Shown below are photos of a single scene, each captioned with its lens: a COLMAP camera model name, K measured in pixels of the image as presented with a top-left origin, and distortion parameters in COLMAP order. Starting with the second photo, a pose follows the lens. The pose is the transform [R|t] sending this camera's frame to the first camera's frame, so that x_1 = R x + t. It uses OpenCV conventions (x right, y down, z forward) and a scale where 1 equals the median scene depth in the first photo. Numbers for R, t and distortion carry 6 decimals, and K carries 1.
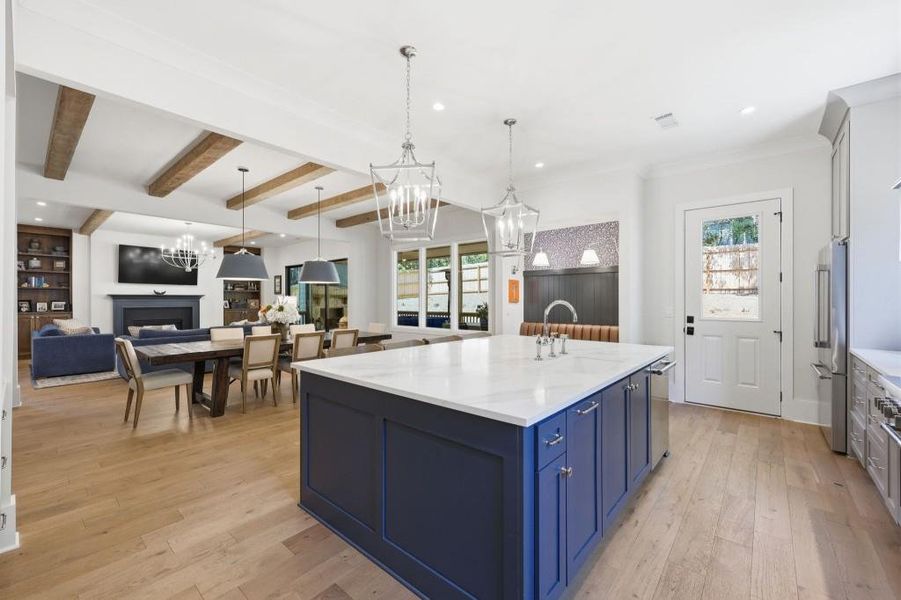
lens RADIAL K [[368.2, 0, 446.6], [0, 368.2, 294.9], [0, 0, 1]] dist [0.000796, -0.000044]
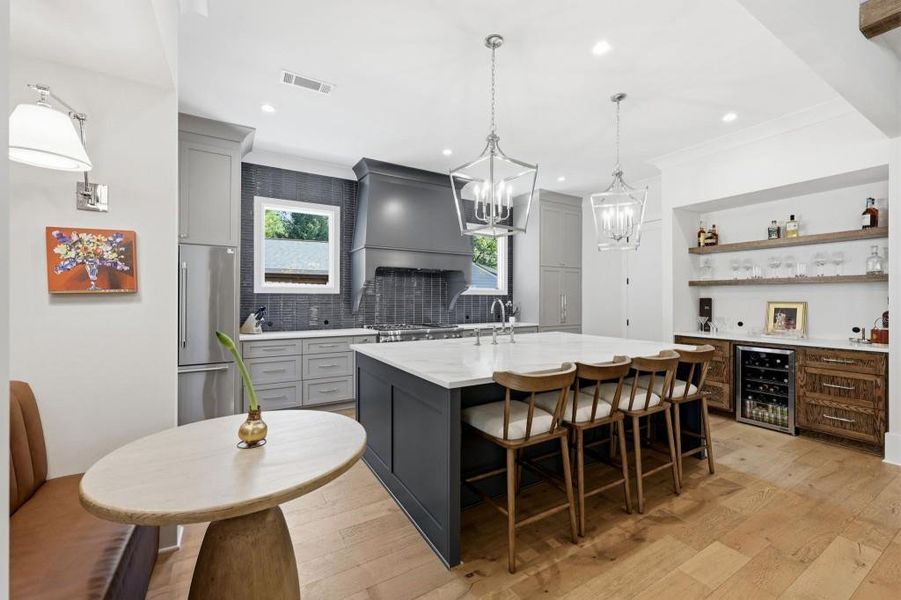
lens RADIAL K [[359.4, 0, 431.9], [0, 359.4, 302.9], [0, 0, 1]] dist [-0.035671, 0.000176]
pose [[-0.938796, -0.002905, 0.344461, 0.029485], [-0.003801, 0.999991, -0.001925, 0.012990], [-0.344452, -0.003116, -0.938799, 0.894603]]
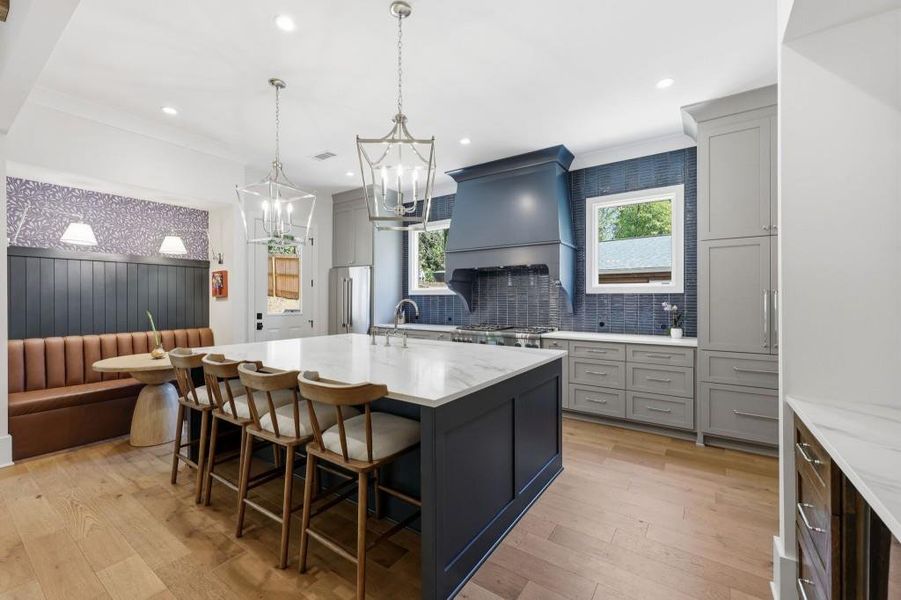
lens RADIAL K [[372.4, 0, 451.0], [0, 372.4, 302.2], [0, 0, 1]] dist [0.003499, 0.000216]
pose [[-0.109778, -0.002135, 0.993954, -0.376255], [-0.013117, 0.999914, 0.000699, 0.009931], [-0.993870, -0.012961, -0.109797, 0.372543]]
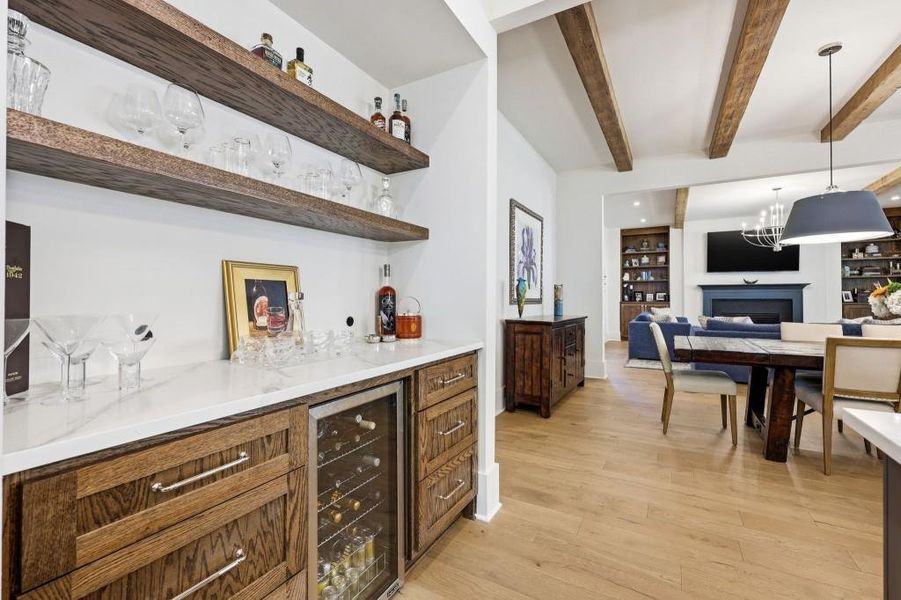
lens RADIAL K [[386.8, 0, 455.5], [0, 386.8, 295.3], [0, 0, 1]] dist [-0.000922, -0.000243]
pose [[0.204254, -0.004992, -0.978905, -0.058872], [0.011349, 0.999932, -0.002731, 0.029912], [0.978852, -0.010552, 0.204297, 0.216769]]
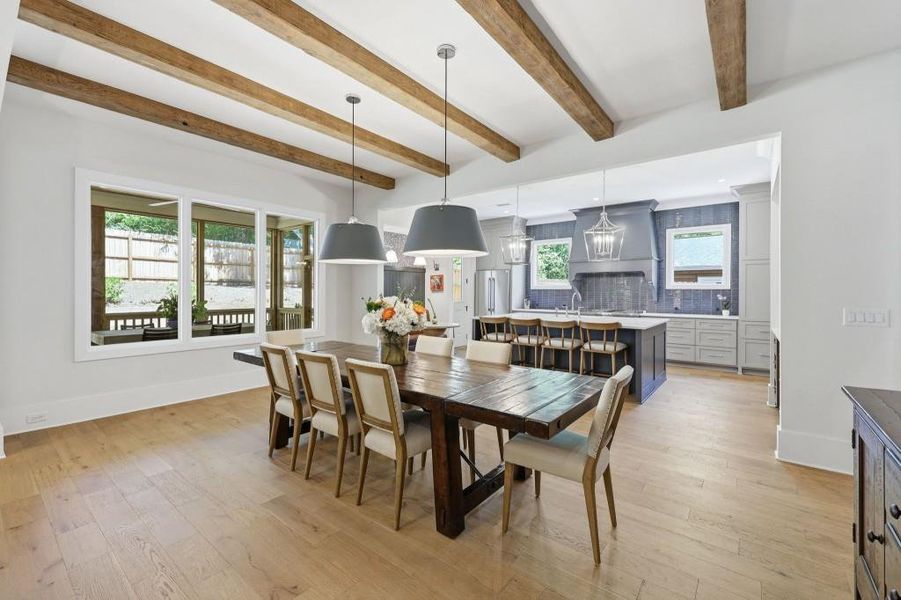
lens RADIAL K [[375.1, 0, 454.0], [0, 375.1, 296.1], [0, 0, 1]] dist [0.001703, 0.000055]
pose [[-0.041610, -0.006963, 0.999110, -0.805041], [-0.016034, 0.999852, 0.006300, 0.014783], [-0.999005, -0.015758, -0.041715, 0.724344]]
